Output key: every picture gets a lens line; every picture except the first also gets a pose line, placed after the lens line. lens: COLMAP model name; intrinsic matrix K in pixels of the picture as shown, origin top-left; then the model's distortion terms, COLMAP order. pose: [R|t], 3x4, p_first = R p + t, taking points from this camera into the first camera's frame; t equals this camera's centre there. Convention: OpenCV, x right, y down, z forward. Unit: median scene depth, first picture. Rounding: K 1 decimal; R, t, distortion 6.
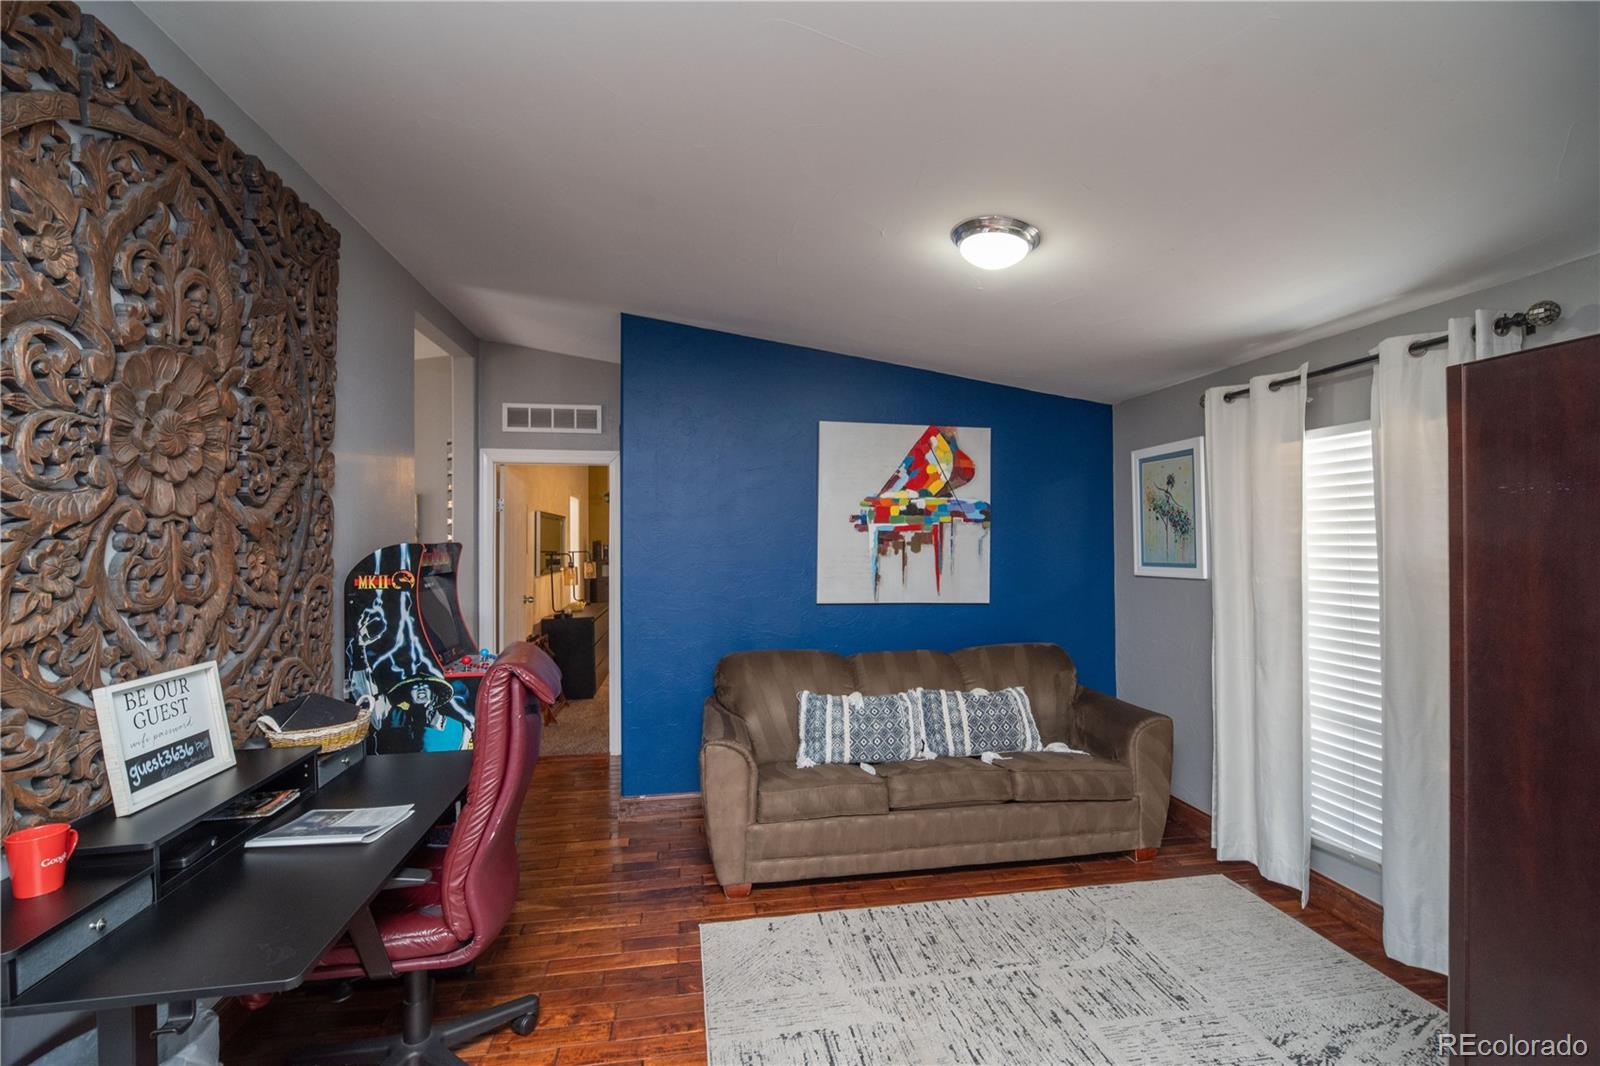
lens RADIAL K [[715.0, 0, 798.0], [0, 715.0, 532.0], [0, 0, 1]] dist [-0.012799, -0.001734]
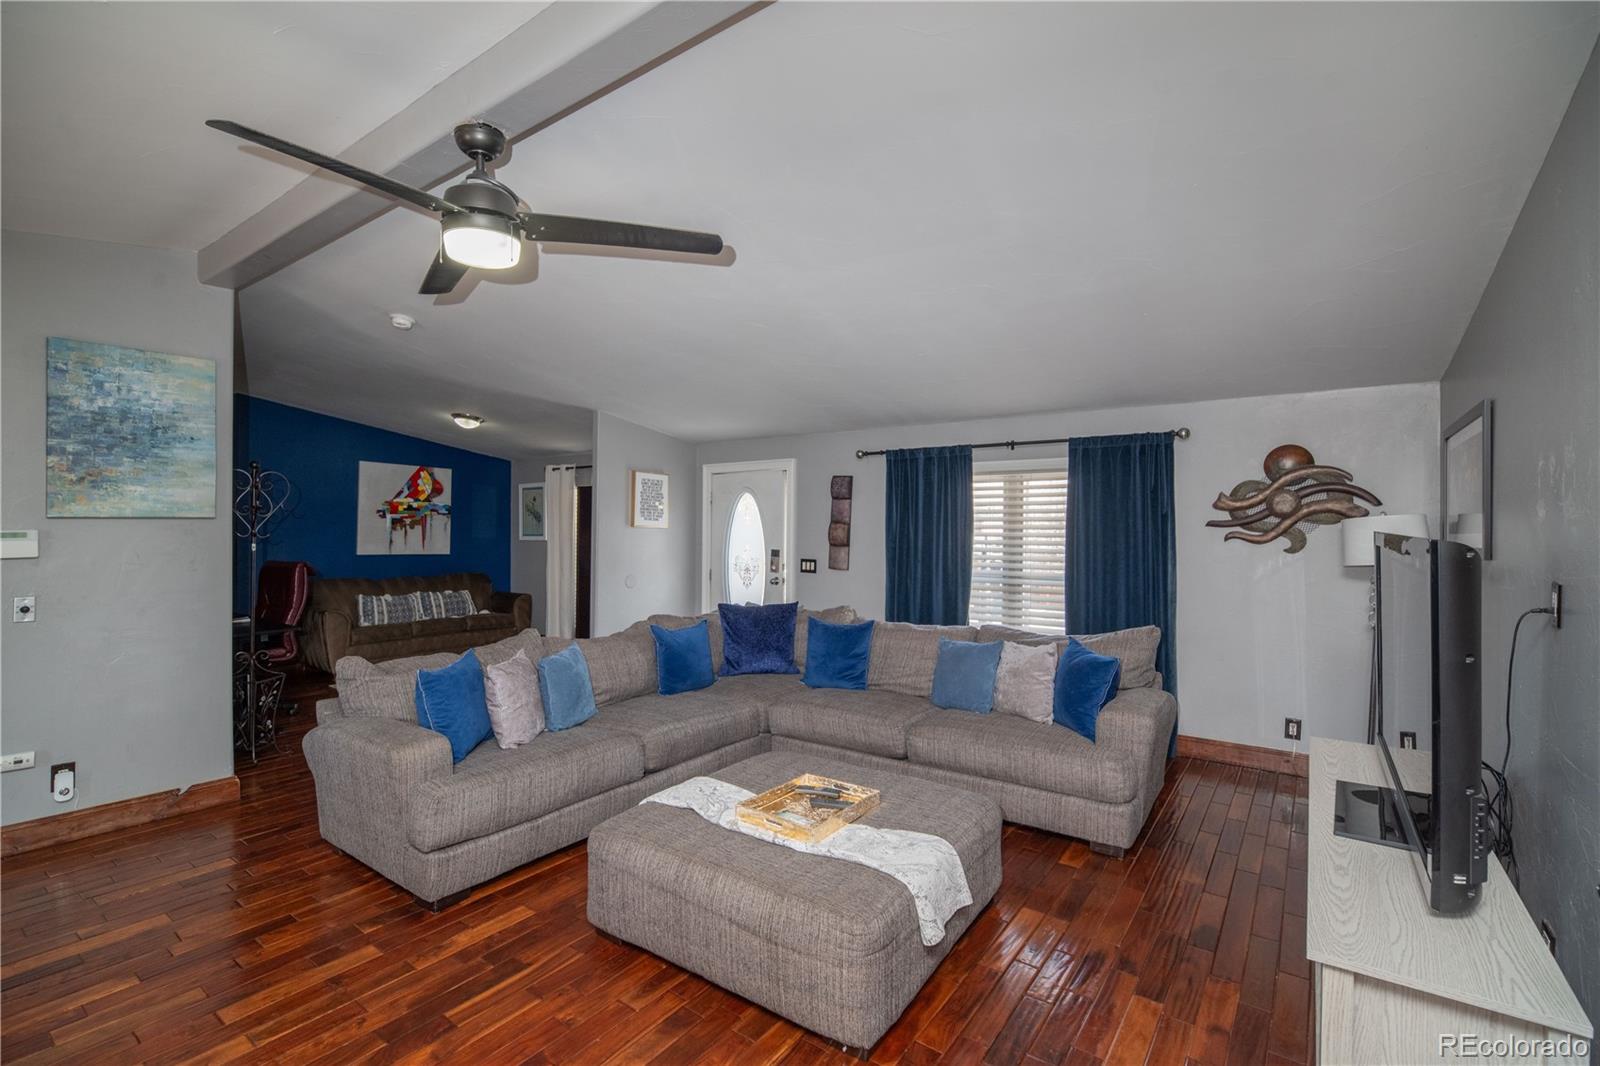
lens RADIAL K [[715.0, 0, 797.7], [0, 715.0, 528.1], [0, 0, 1]] dist [-0.012799, -0.001734]
pose [[0.711179, 0.009641, 0.702945, -0.470779], [-0.015453, 0.999879, 0.001920, 0.004785], [-0.702842, -0.012228, 0.711241, -1.182299]]
